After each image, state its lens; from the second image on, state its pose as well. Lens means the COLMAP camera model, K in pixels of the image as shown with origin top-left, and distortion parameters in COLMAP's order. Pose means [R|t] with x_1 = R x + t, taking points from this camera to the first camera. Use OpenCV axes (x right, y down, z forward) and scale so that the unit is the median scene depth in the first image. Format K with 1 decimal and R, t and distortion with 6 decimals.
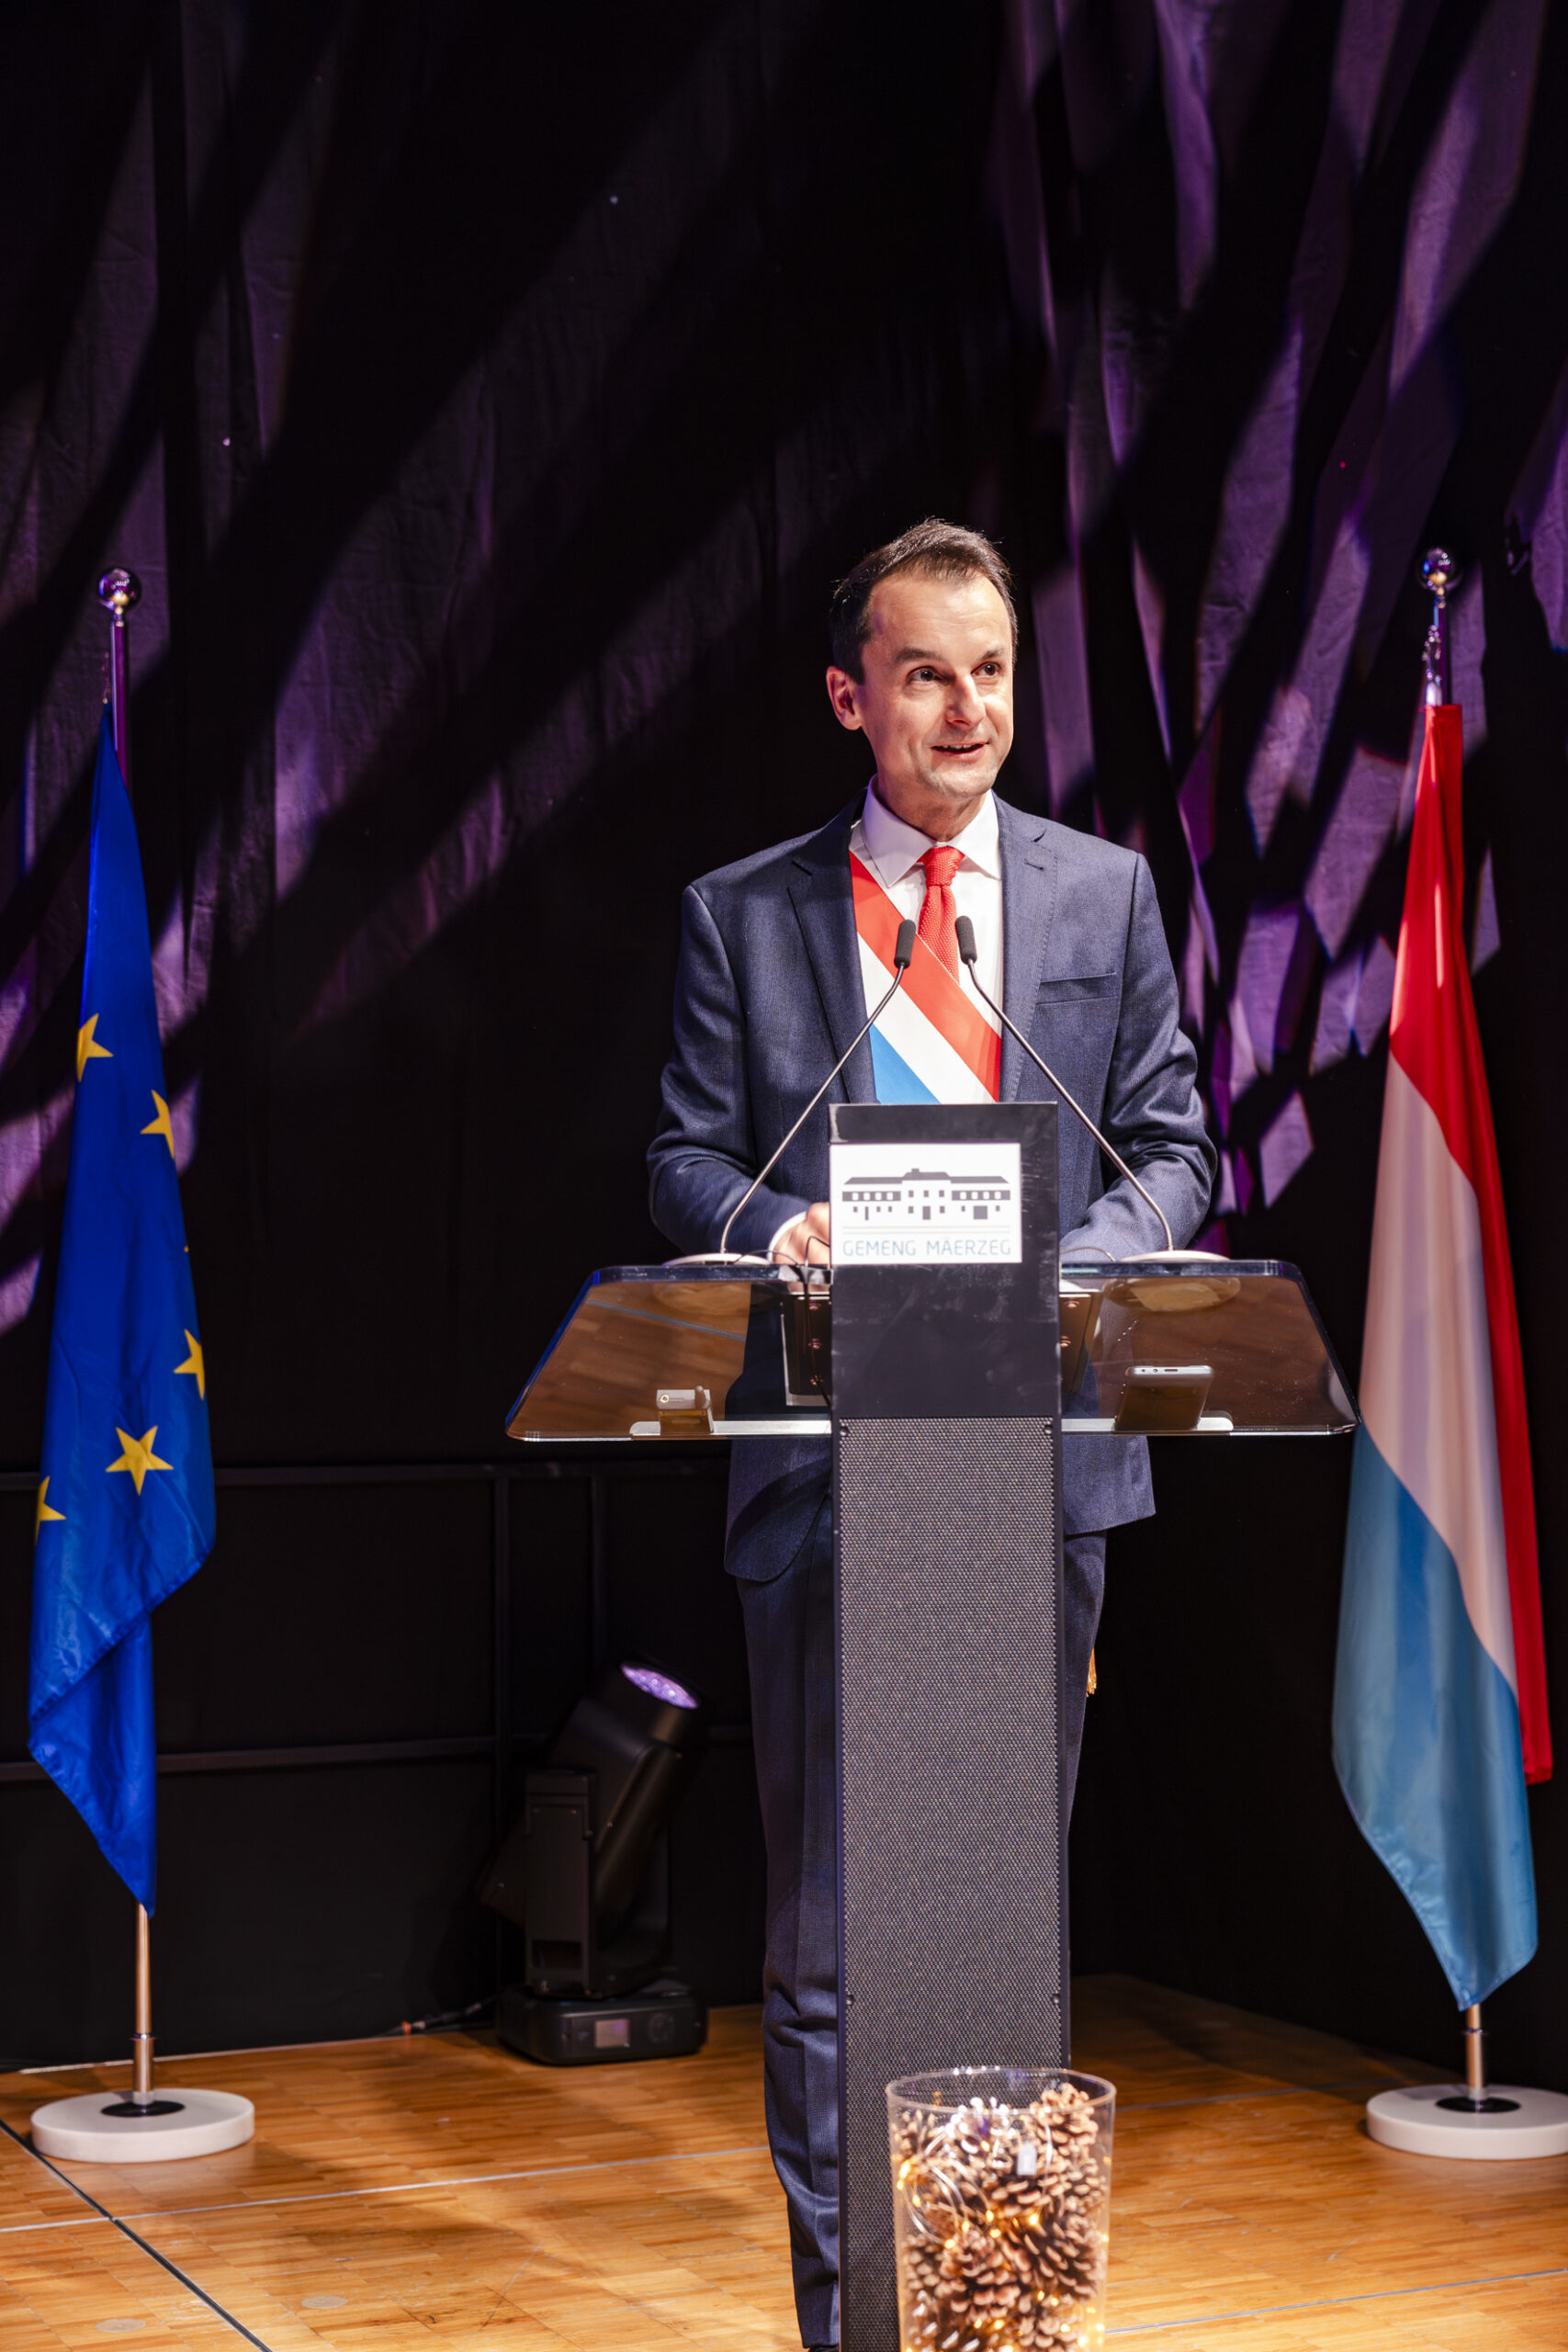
lens RADIAL K [[3324.4, 0, 793.7], [0, 3324.4, 1182.2], [0, 0, 1]] dist [0.004378, -0.011378]
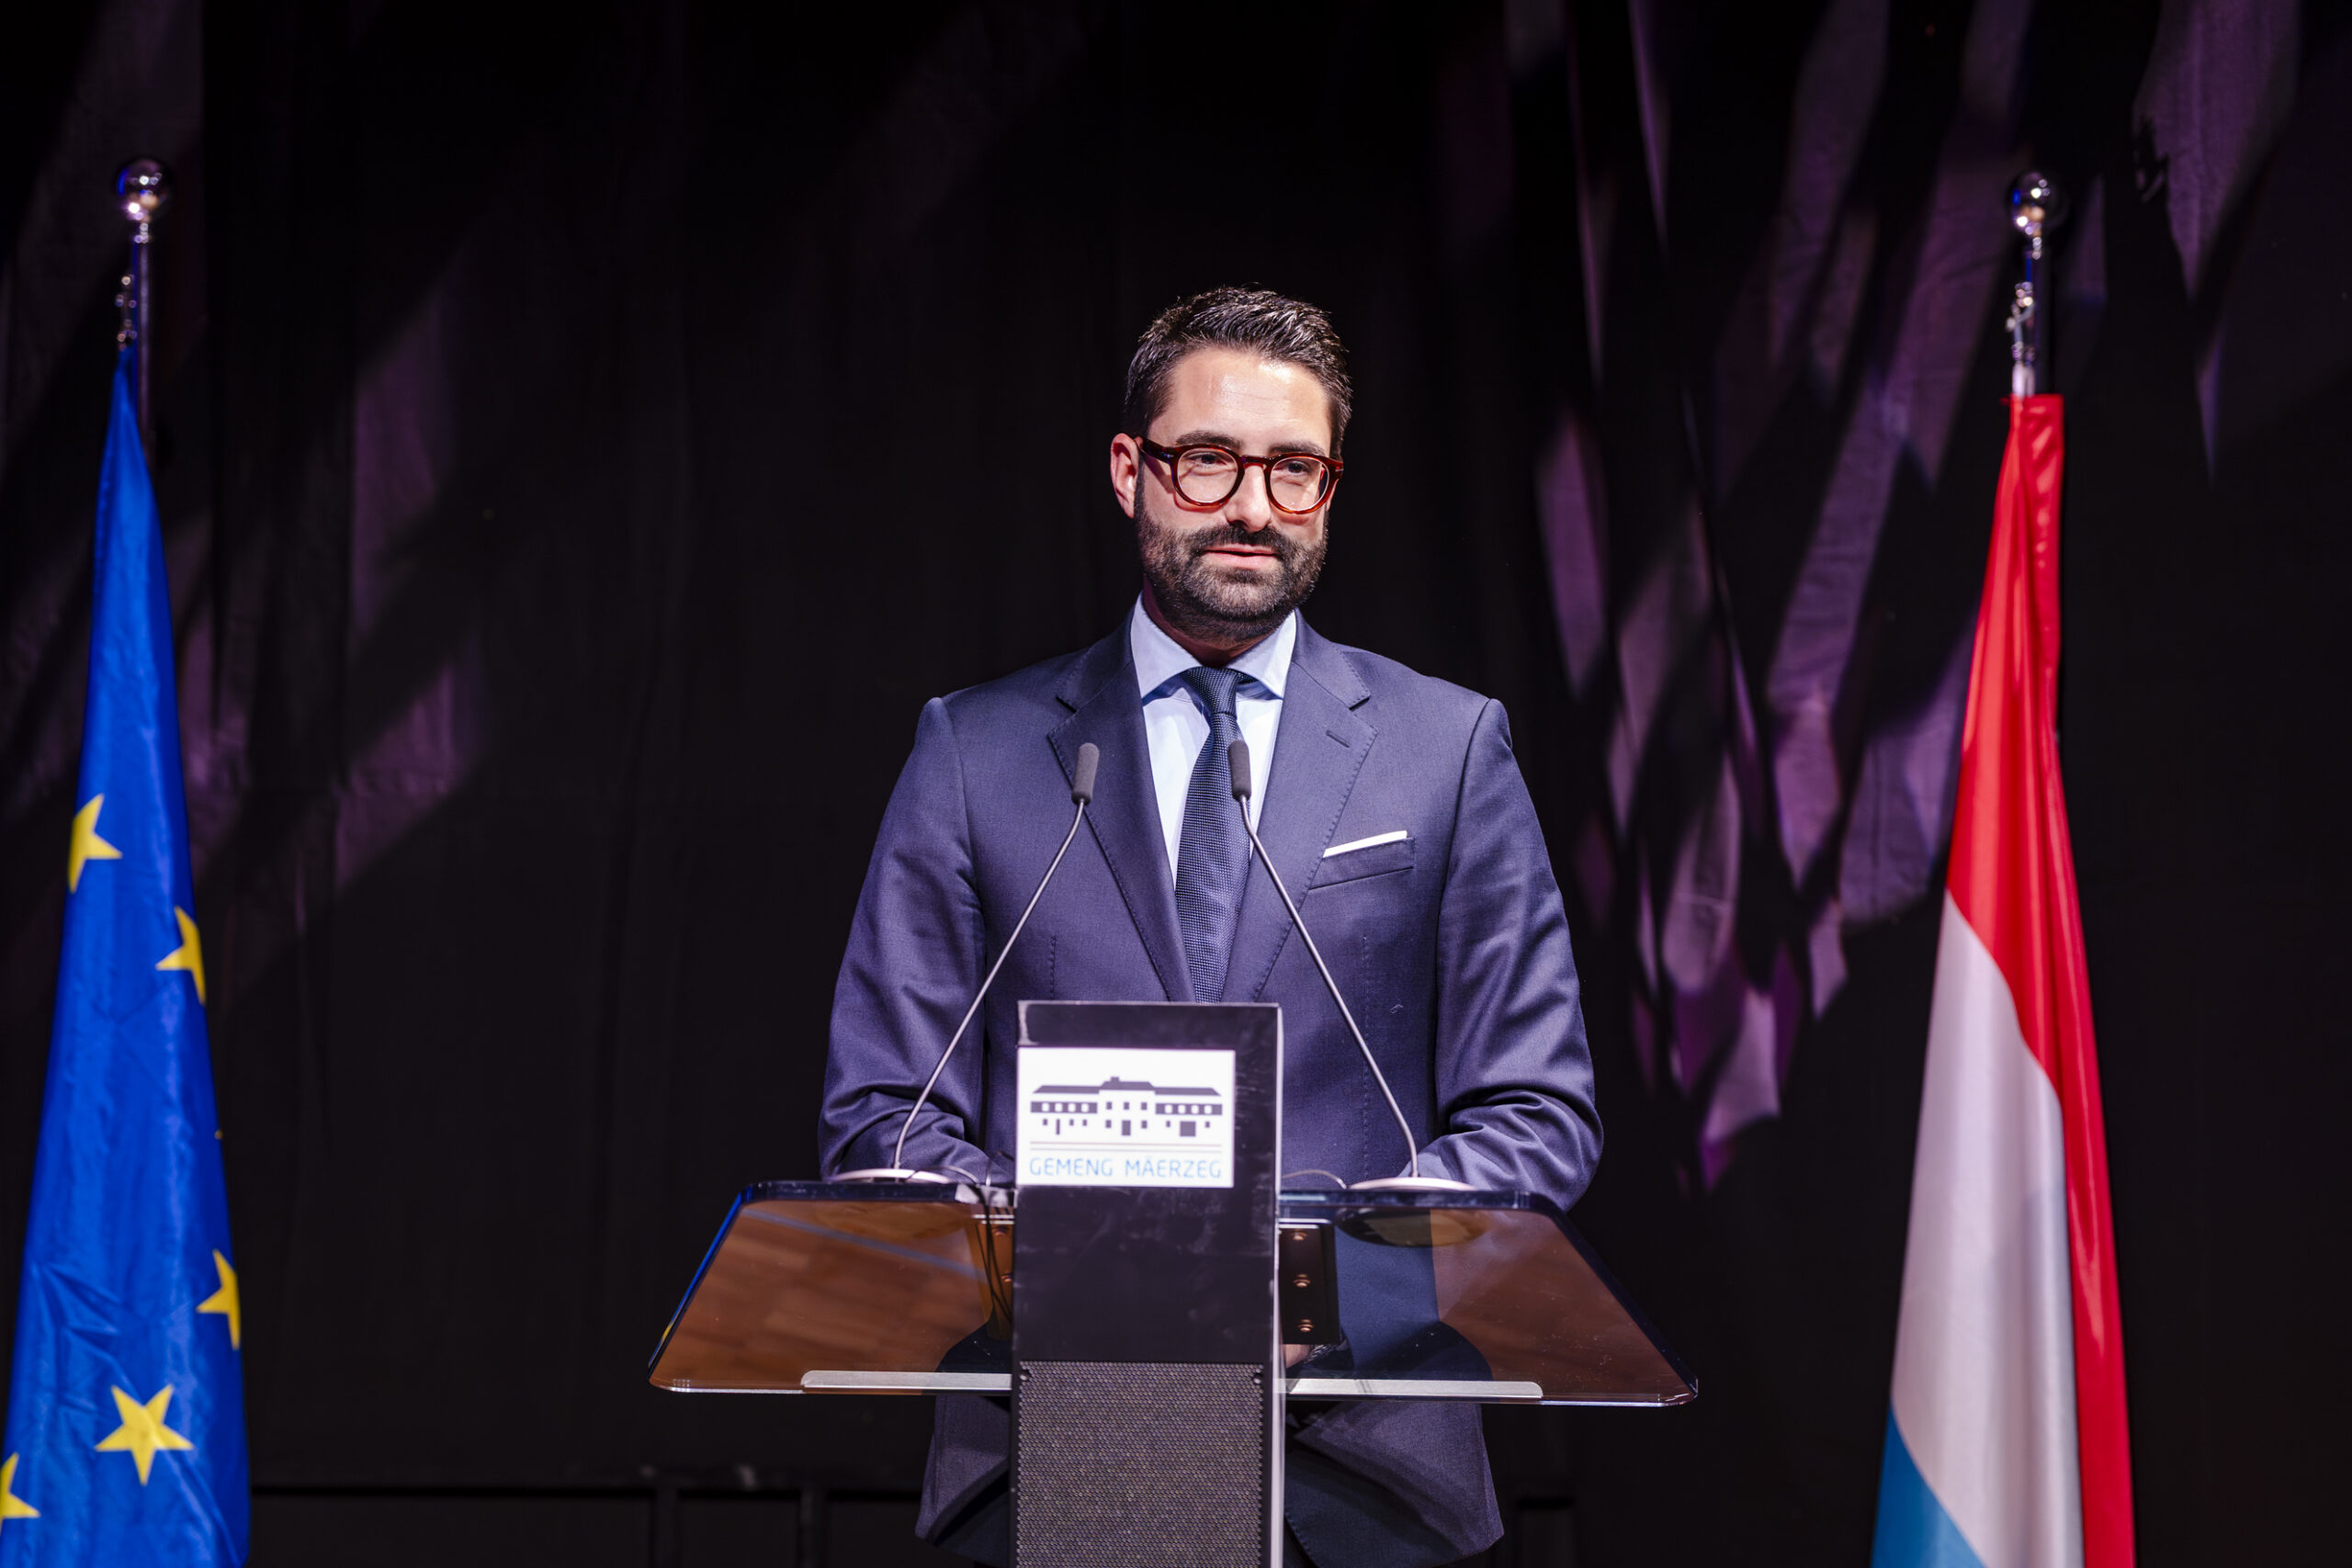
lens RADIAL K [[7593.7, 0, 1171.3], [0, 7593.7, 783.7], [0, 0, 1]] dist [0.026058, -0.650133]
pose [[0.999274, 0.020247, -0.032272, 0.114514], [-0.021002, 0.999509, -0.023232, -0.035180], [0.031786, 0.023893, 0.999209, -1.000809]]
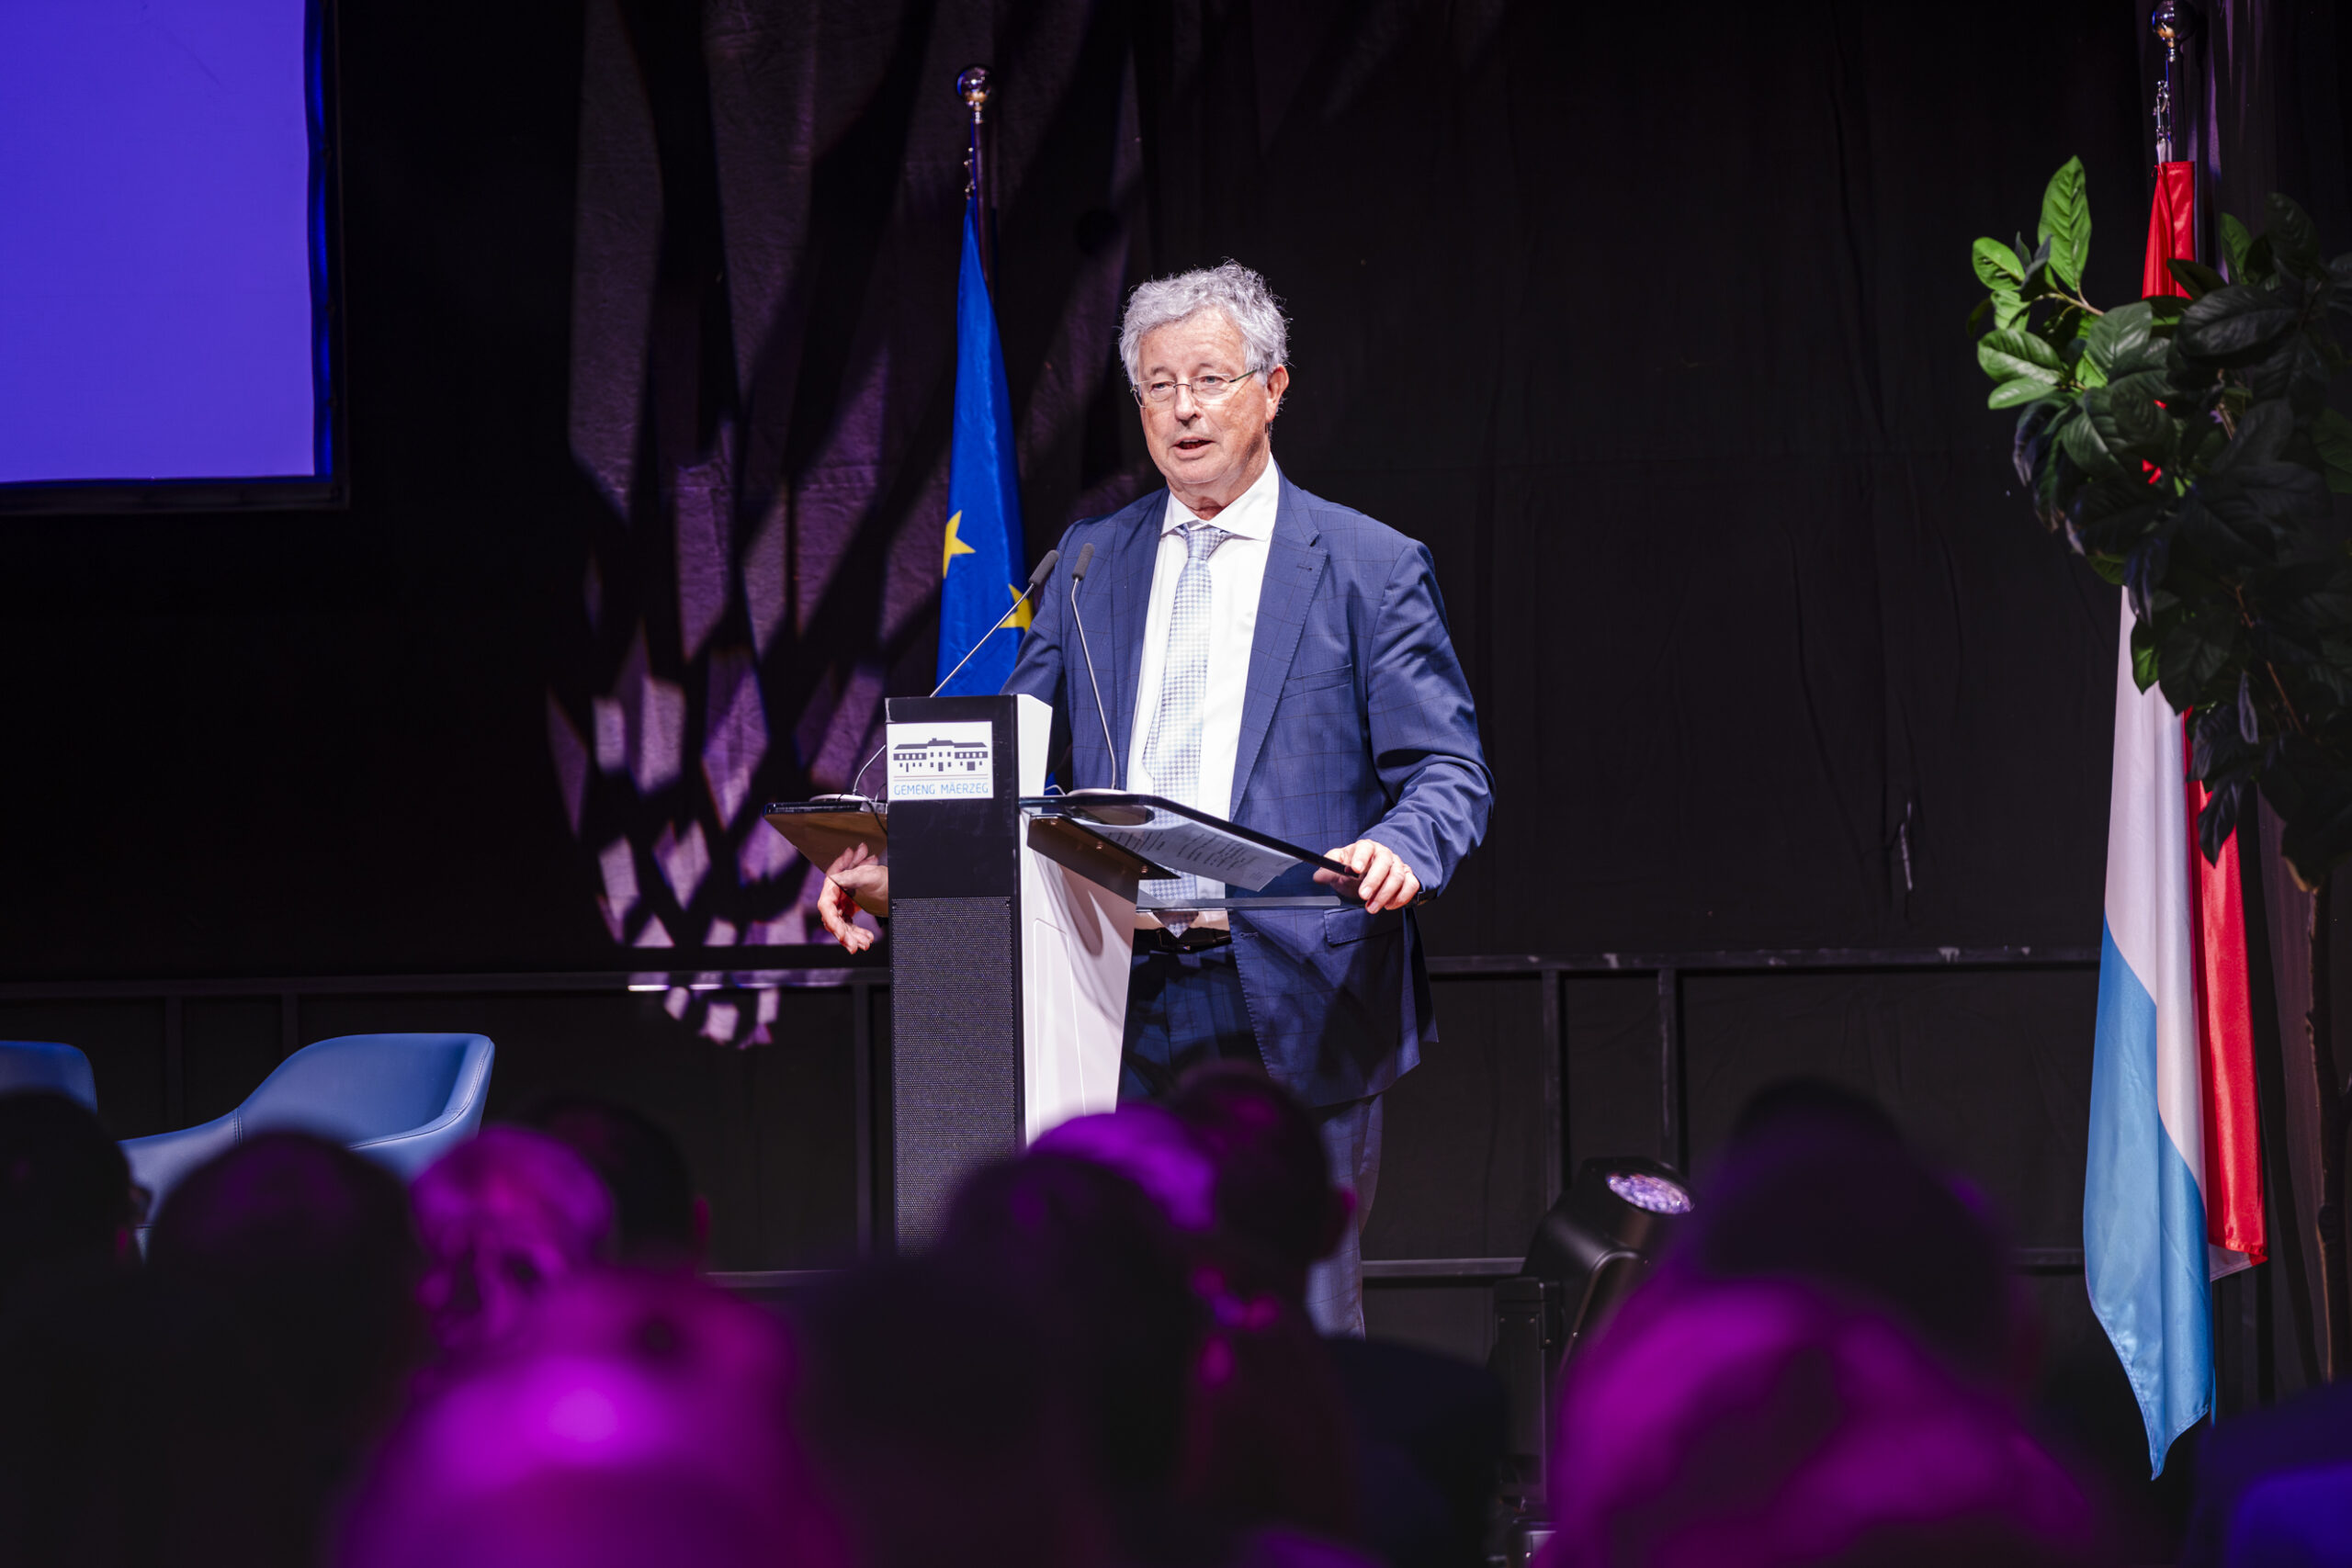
lens RADIAL K [[13617.2, 0, 1175.9], [0, 13617.2, 783.9], [0, 0, 1]] dist [-0.135356, -7.982341]
pose [[0.882485, -0.014158, -0.470128, 3.139012], [0.041217, 0.998029, 0.047314, -0.280330], [0.468532, -0.061131, 0.881329, -4.576756]]
